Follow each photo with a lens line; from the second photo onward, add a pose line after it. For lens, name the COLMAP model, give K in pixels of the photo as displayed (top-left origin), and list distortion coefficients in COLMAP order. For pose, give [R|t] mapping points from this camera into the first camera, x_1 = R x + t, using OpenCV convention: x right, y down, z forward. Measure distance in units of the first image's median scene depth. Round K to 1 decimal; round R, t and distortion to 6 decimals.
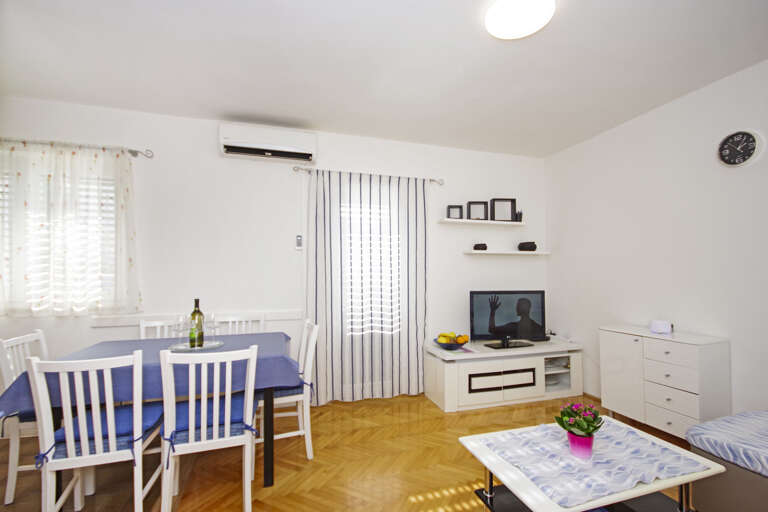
lens RADIAL K [[340.5, 0, 384.0], [0, 340.5, 256.0], [0, 0, 1]] dist [0.013001, -0.000140]
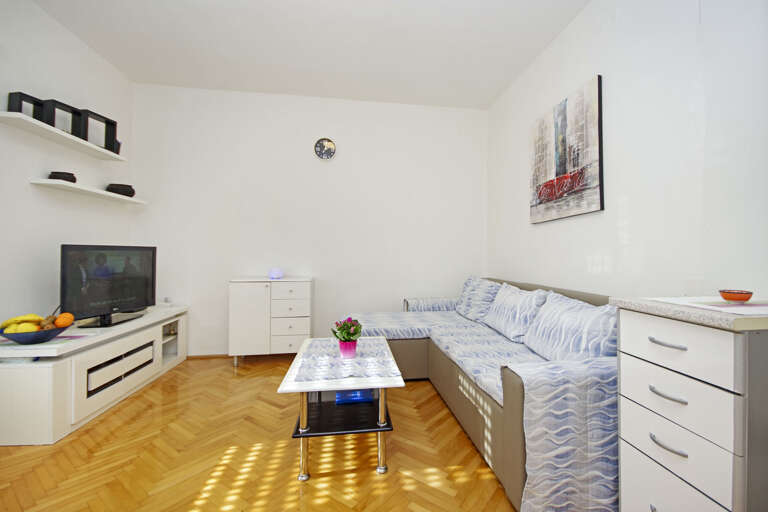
lens RADIAL K [[351.8, 0, 384.0], [0, 351.8, 256.0], [0, 0, 1]] dist [0.081062, -0.043059]
pose [[0.229223, 0.004773, 0.973362, -0.266785], [-0.087244, 0.996064, 0.015661, 0.064888], [-0.969456, -0.088510, 0.228737, 0.285918]]
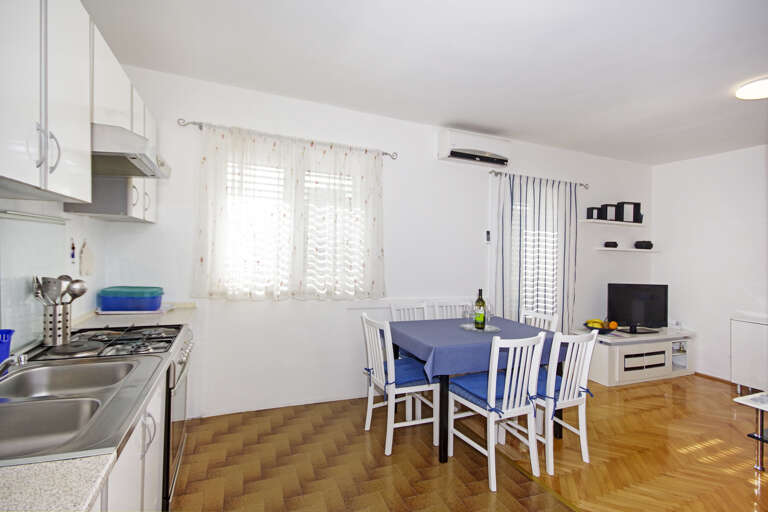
lens RADIAL K [[340.5, 0, 384.0], [0, 340.5, 256.0], [0, 0, 1]] dist [0.013001, -0.000140]
pose [[0.997222, 0.035208, 0.065635, -0.603566], [-0.038919, 0.997664, 0.056148, -0.026498], [-0.063505, -0.058547, 0.996263, -0.096386]]
